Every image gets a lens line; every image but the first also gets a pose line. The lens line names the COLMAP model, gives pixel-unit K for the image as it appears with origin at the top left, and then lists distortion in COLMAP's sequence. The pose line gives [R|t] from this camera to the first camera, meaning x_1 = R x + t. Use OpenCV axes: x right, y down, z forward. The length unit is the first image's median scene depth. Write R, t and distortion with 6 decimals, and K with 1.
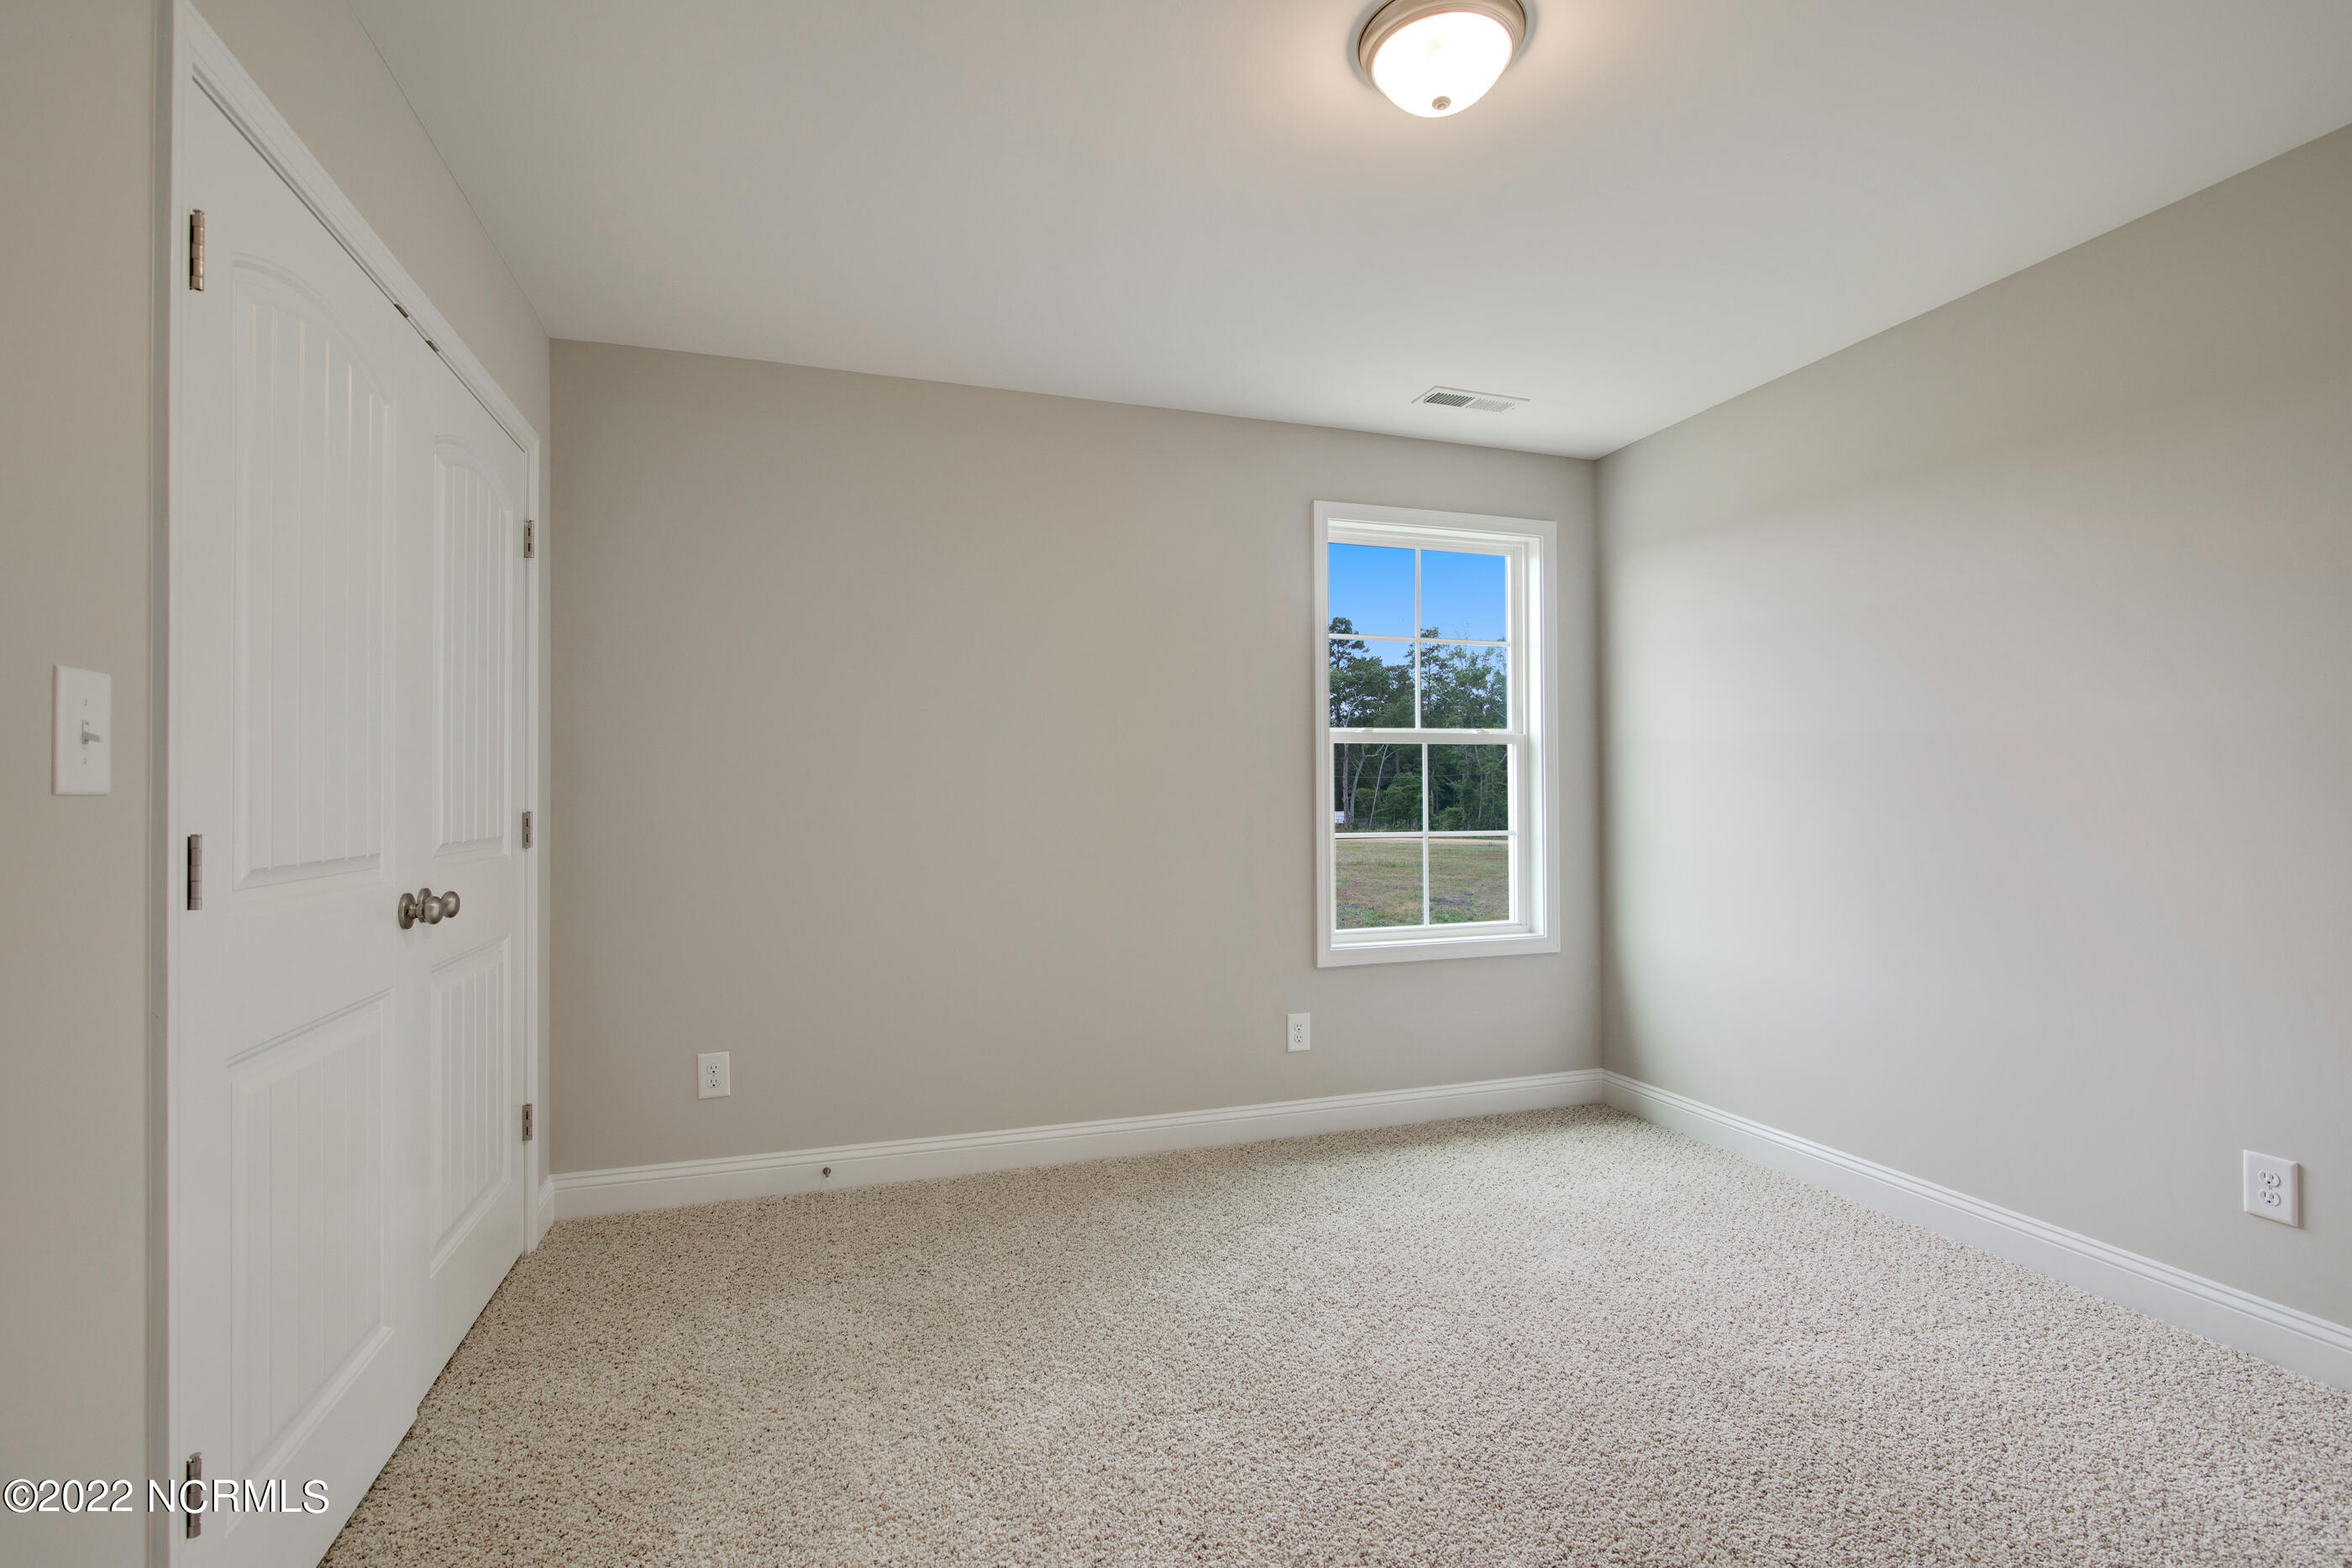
lens RADIAL K [[1054.1, 0, 1181.8], [0, 1054.1, 787.1], [0, 0, 1]] dist [-0.000992, 0.000536]
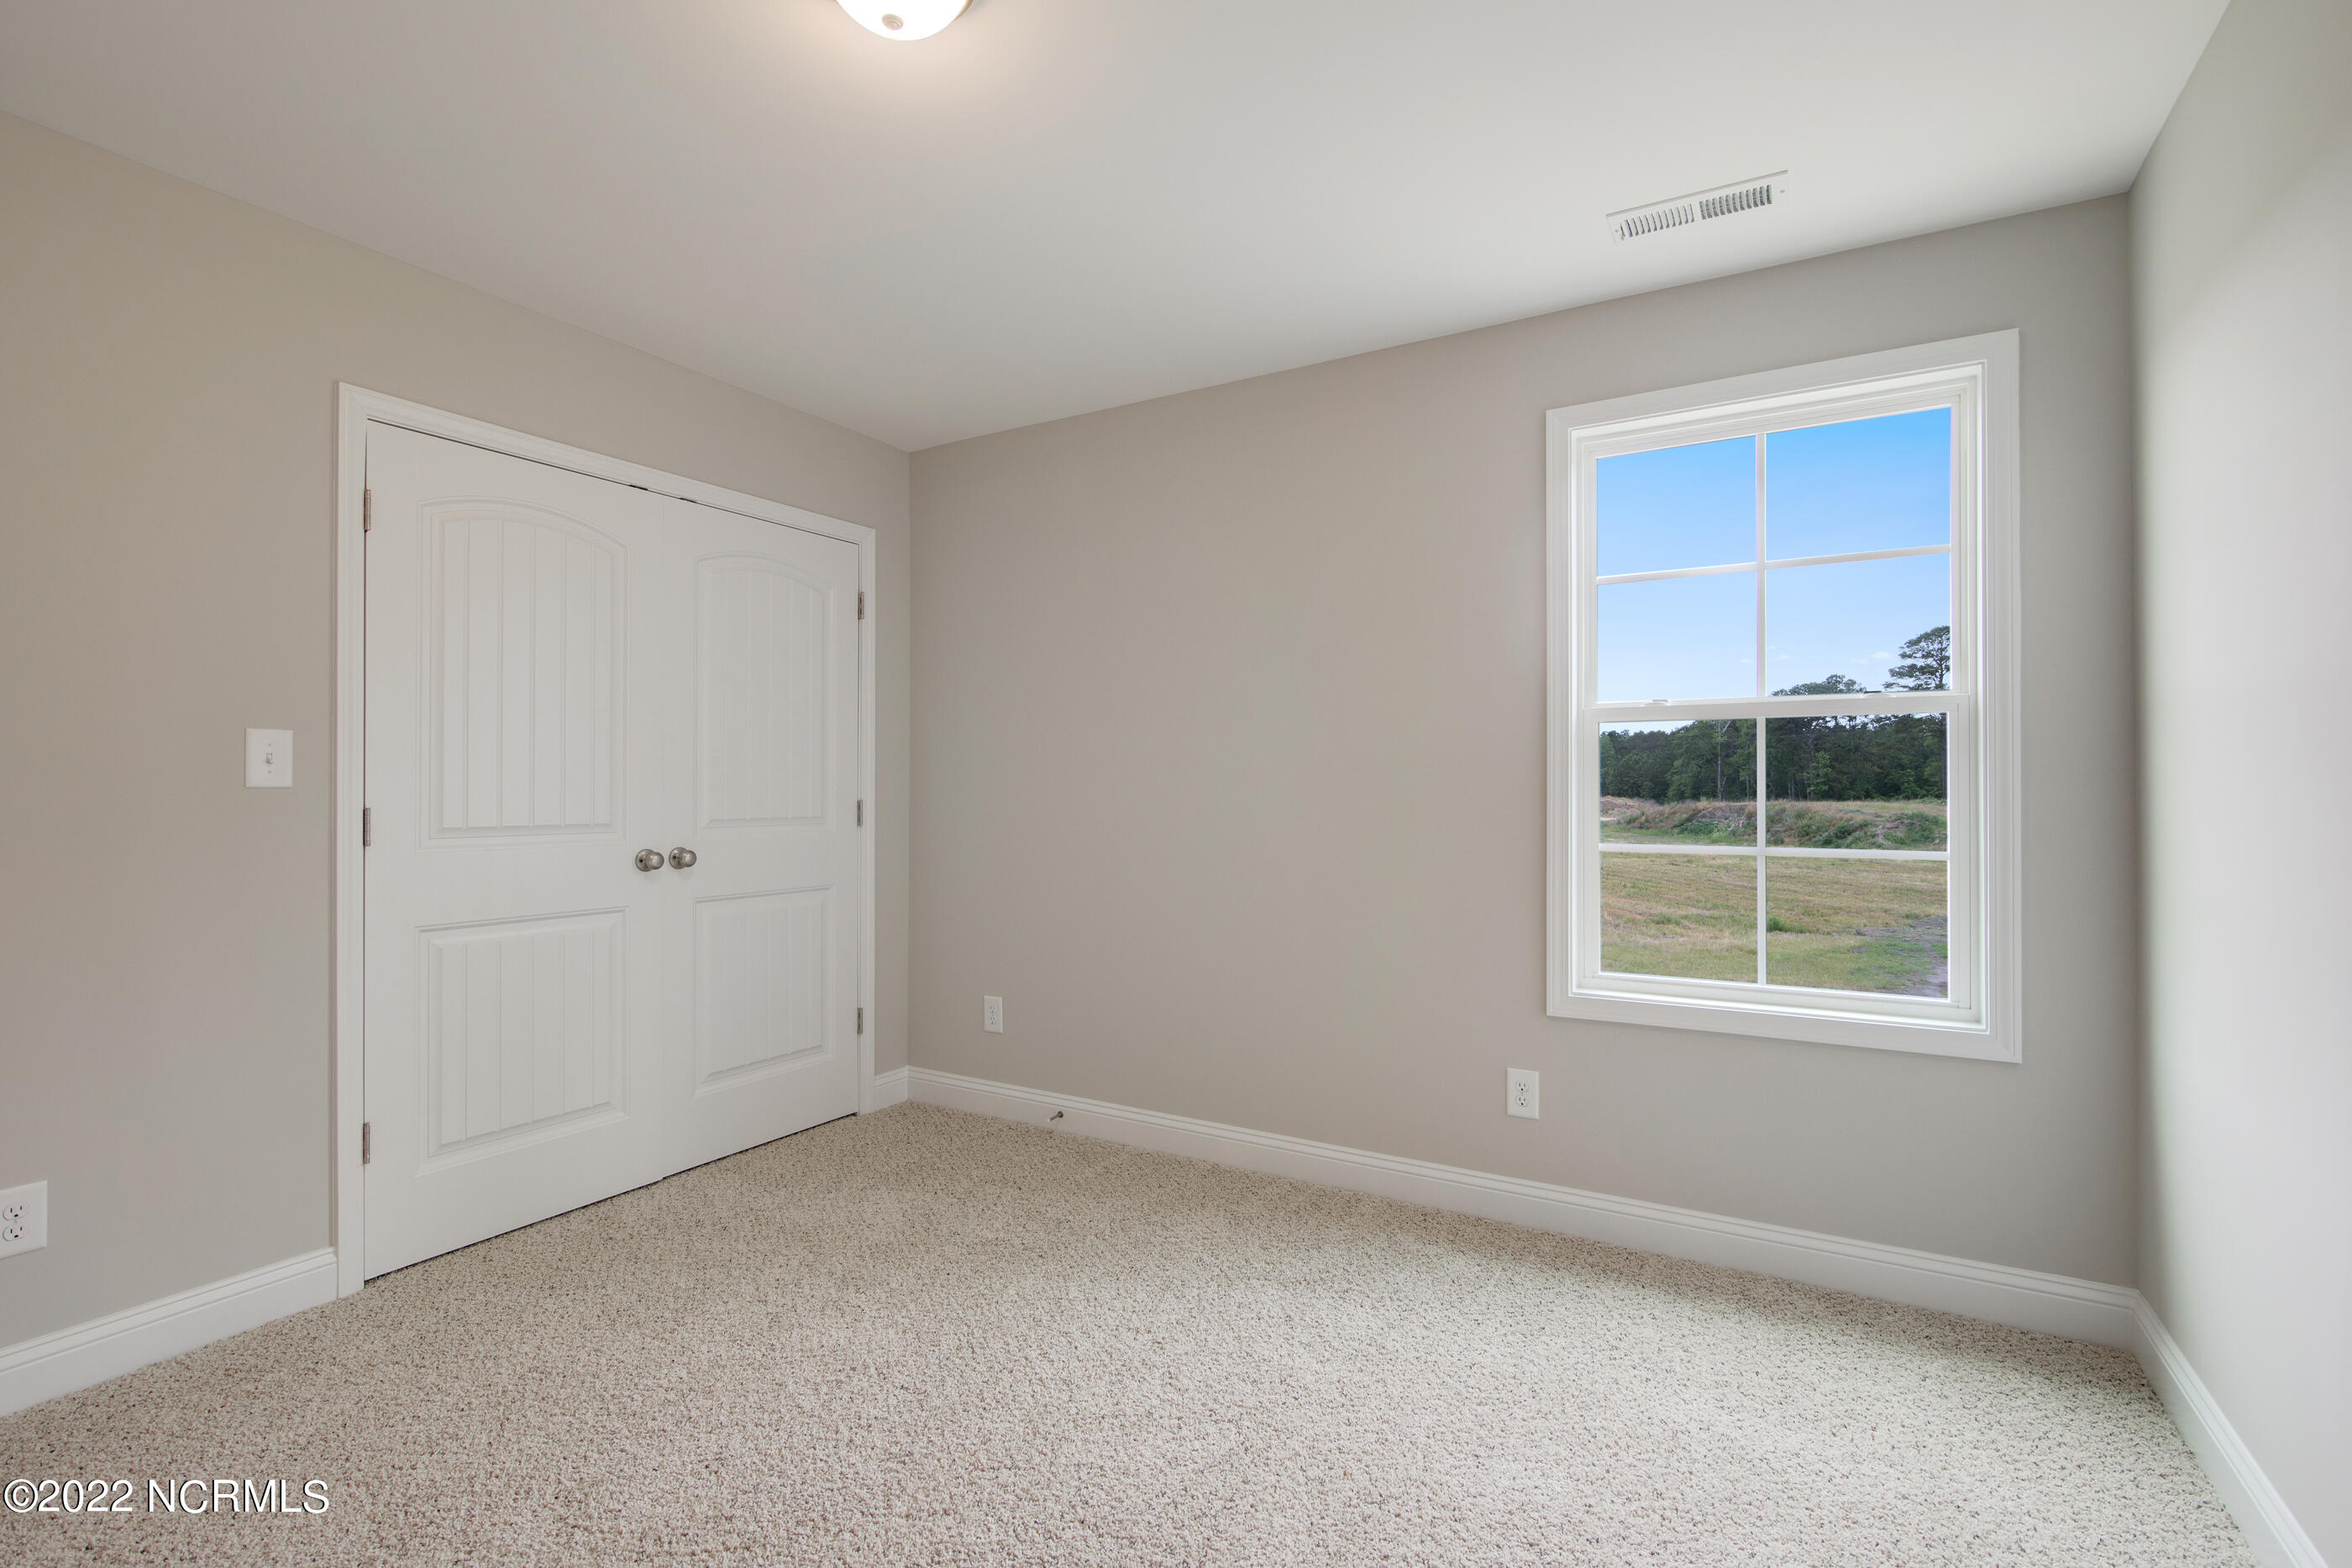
lens RADIAL K [[1056.1, 0, 1176.0], [0, 1056.1, 784.0], [0, 0, 1]] dist [-0.003065, -0.000374]
pose [[0.661777, 0.002159, -0.749698, 0.573074], [0.002585, 0.999983, 0.005162, -0.003279], [0.749696, -0.005354, 0.661760, 0.308673]]
